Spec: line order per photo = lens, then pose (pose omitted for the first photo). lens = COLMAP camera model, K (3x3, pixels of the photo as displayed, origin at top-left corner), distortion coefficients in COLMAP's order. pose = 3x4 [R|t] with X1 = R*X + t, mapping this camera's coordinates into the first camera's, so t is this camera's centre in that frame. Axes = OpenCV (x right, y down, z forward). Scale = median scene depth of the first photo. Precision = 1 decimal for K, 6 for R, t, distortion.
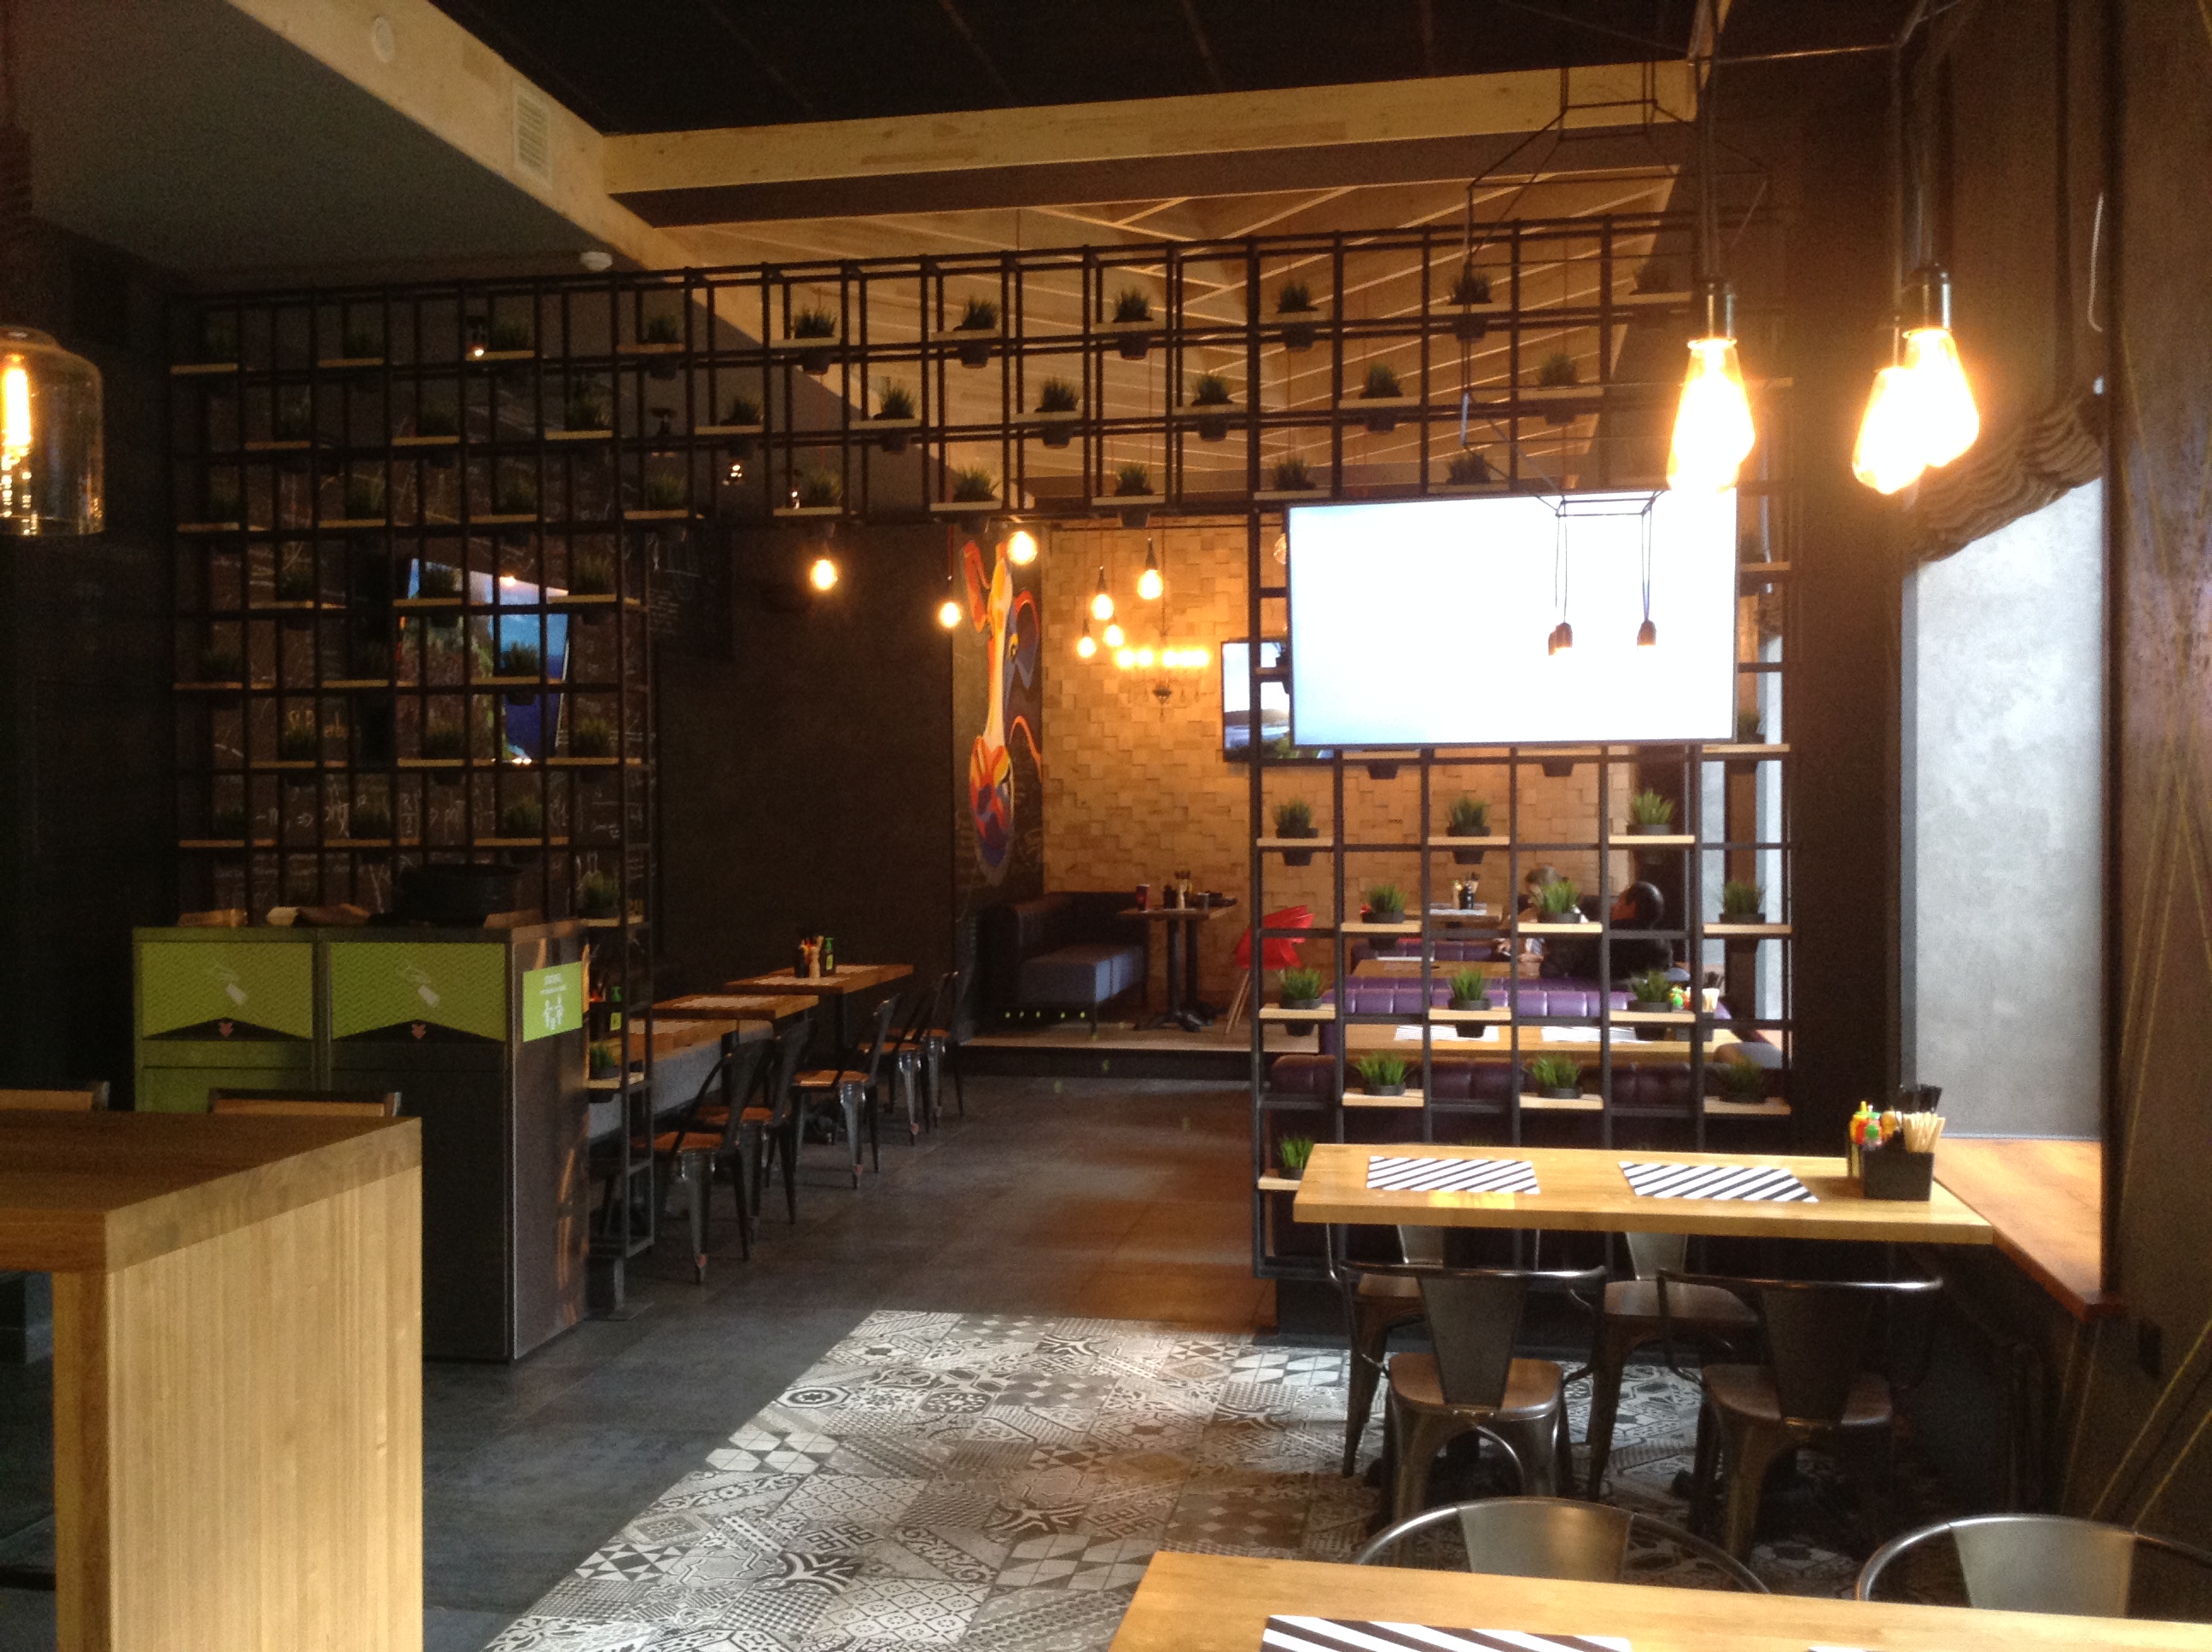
lens RADIAL K [[2031.8, 0, 1131.9], [0, 2031.8, 838.5], [0, 0, 1]] dist [0.010506, 0.000000]
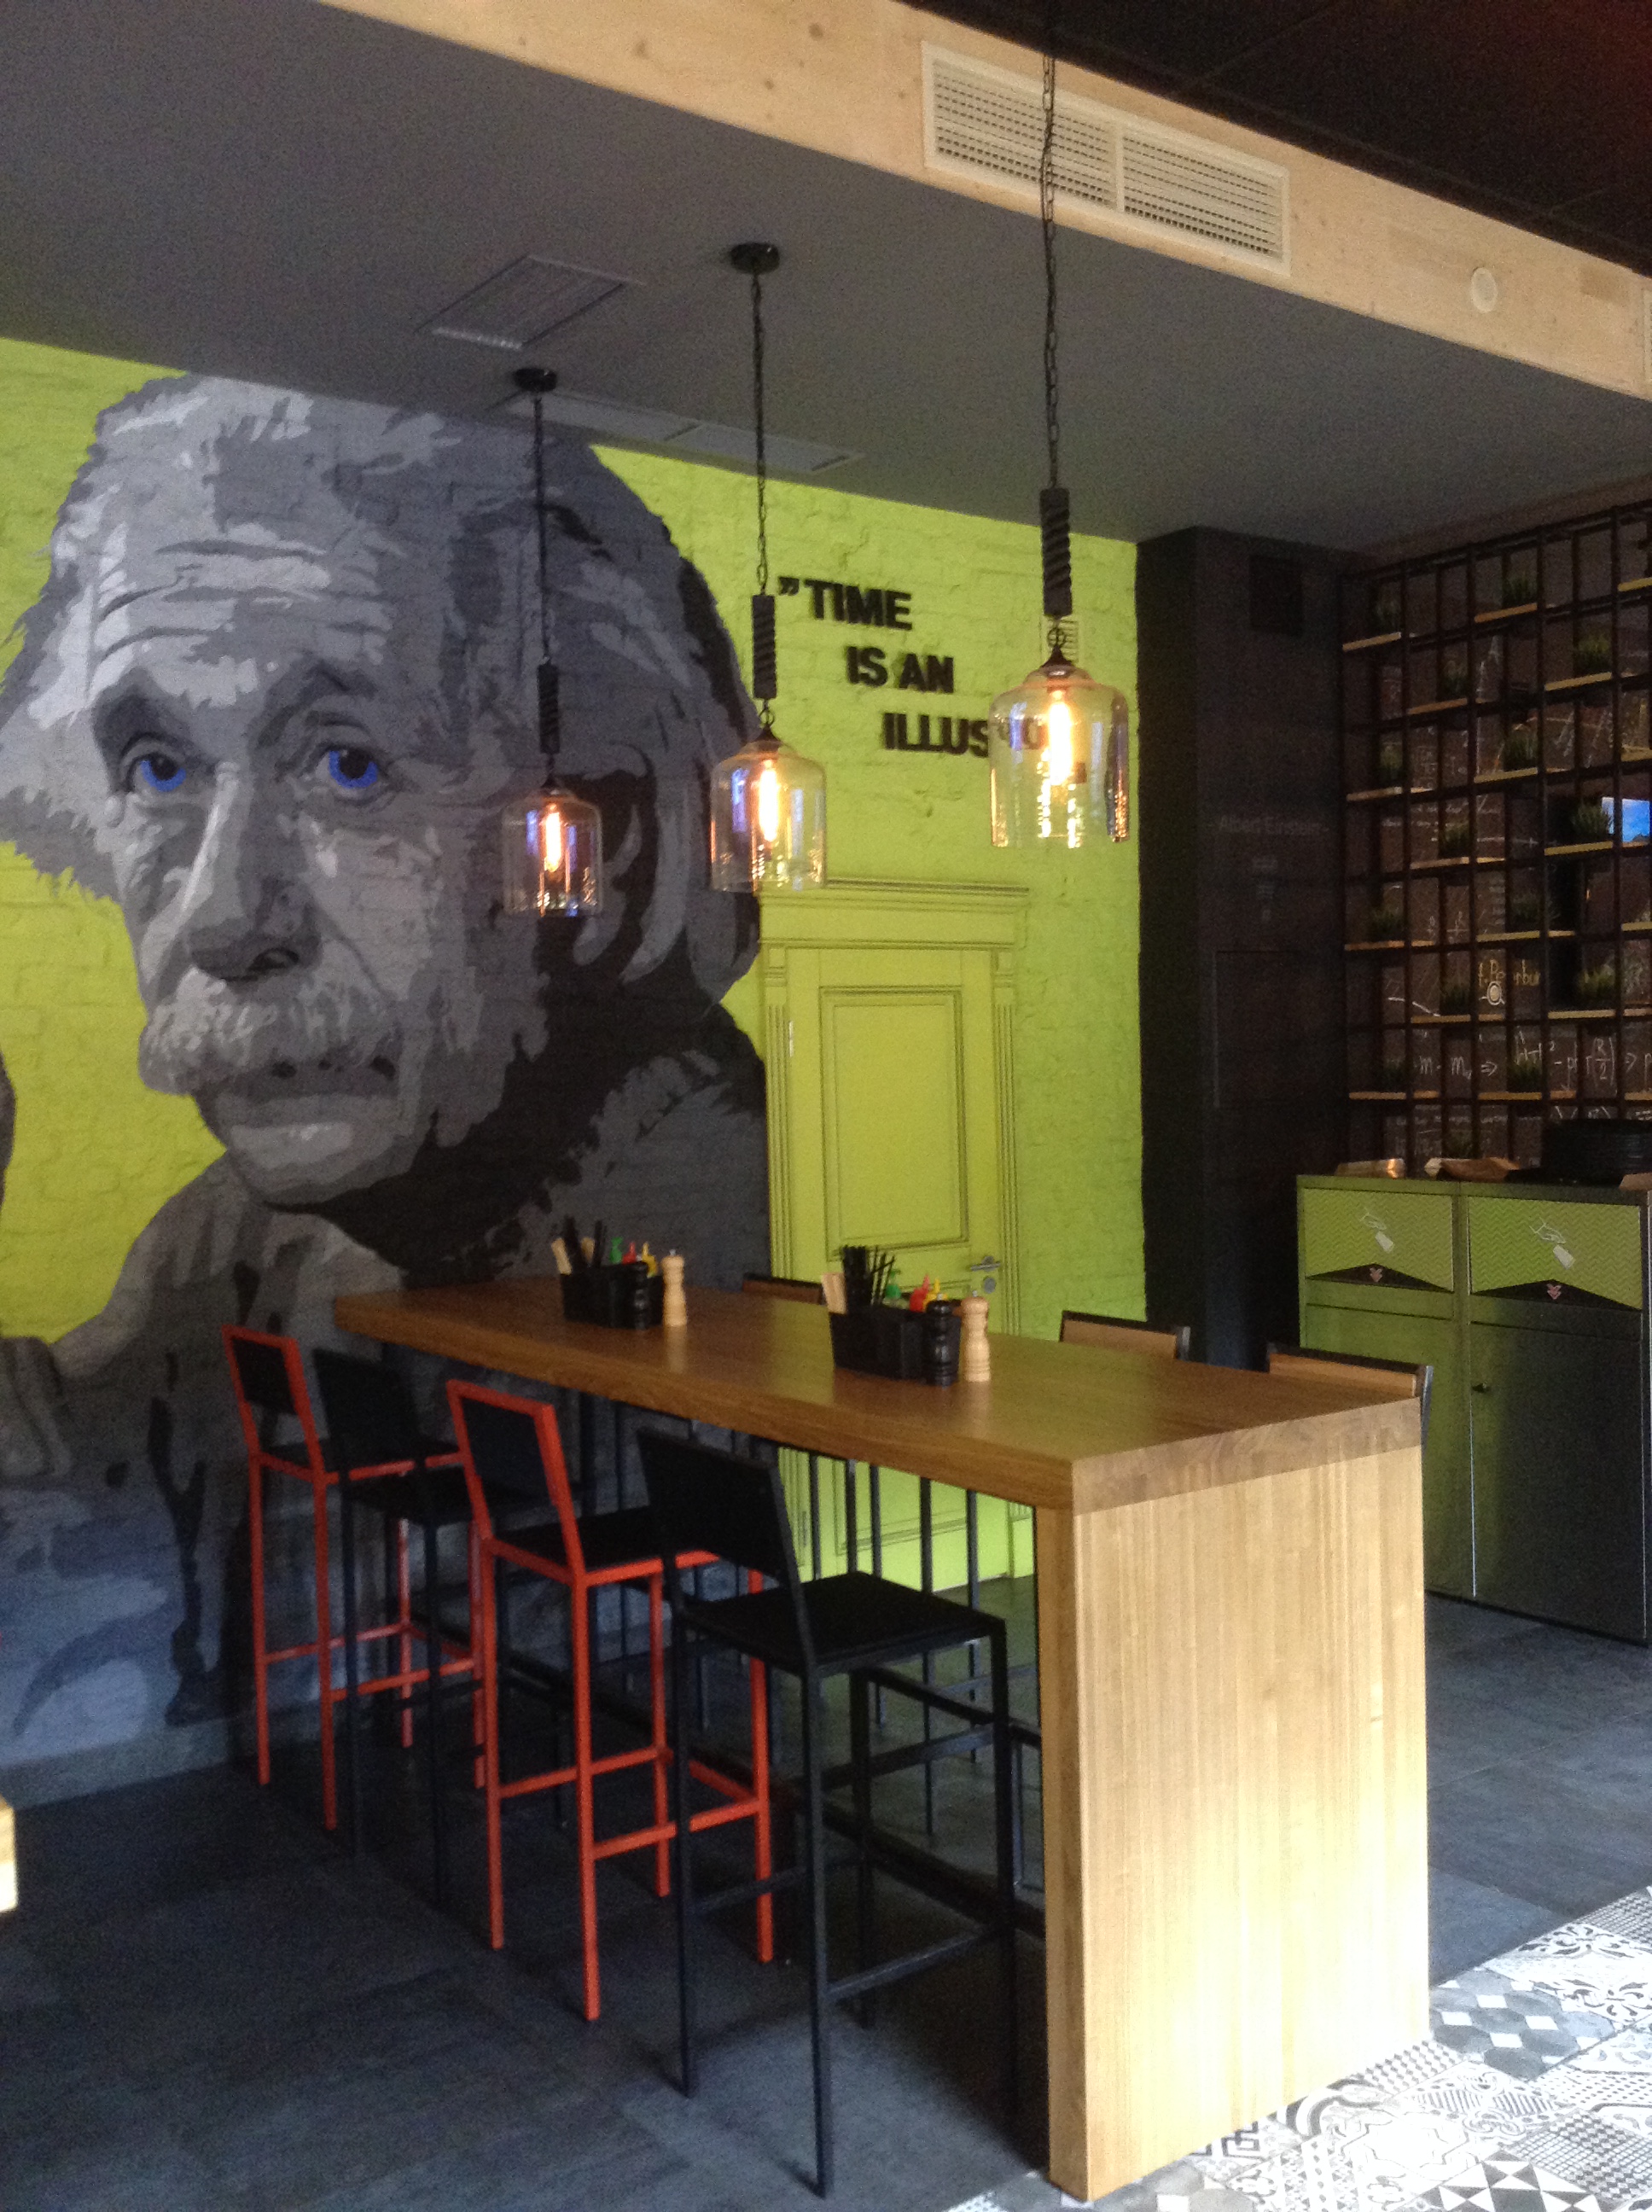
lens RADIAL K [[2031.8, 0, 800.8], [0, 2031.8, 1110.0], [0, 0, 1]] dist [0.010506, 0.000000]
pose [[0.721717, 0.013048, -0.692065, 0.063131], [0.001193, 0.999797, 0.020095, -0.012360], [0.692187, -0.015329, 0.721555, 0.042085]]
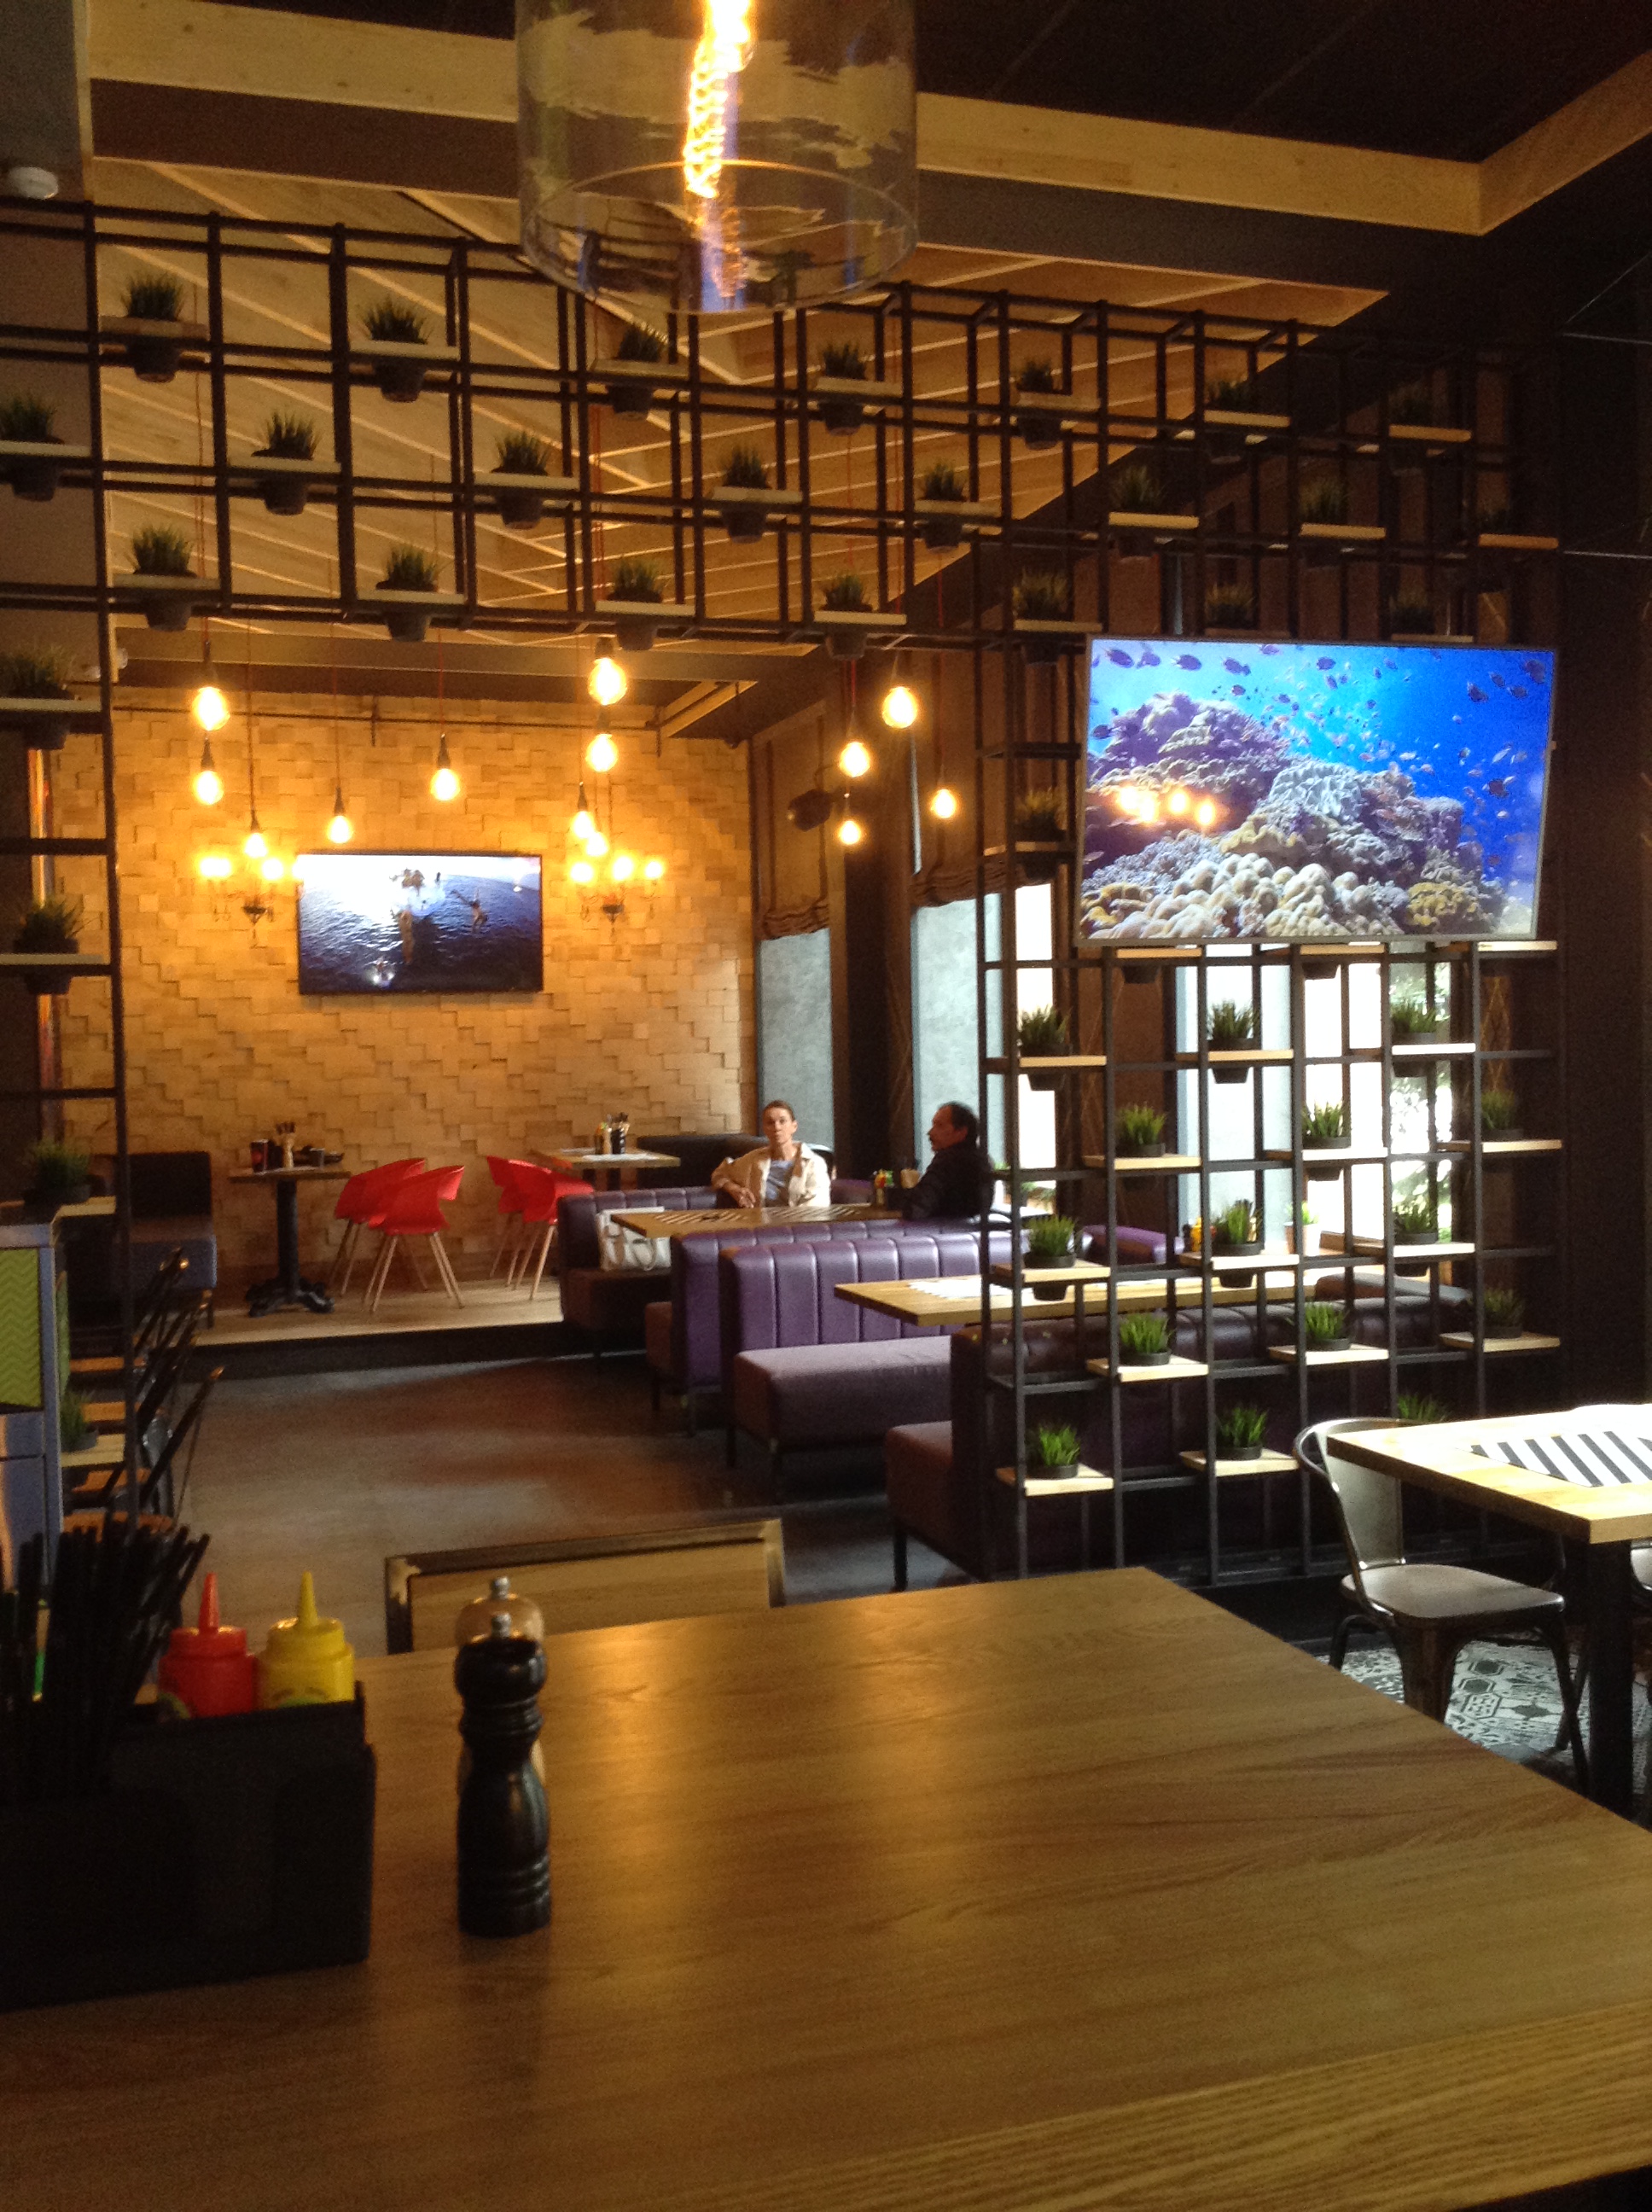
lens RADIAL K [[2031.8, 0, 831.9], [0, 2031.8, 1103.7], [0, 0, 1]] dist [0.010506, 0.000000]
pose [[0.881949, -0.028582, 0.470478, -0.372971], [0.025398, 0.999591, 0.013117, 0.005898], [-0.470661, 0.000380, 0.882314, 0.330660]]
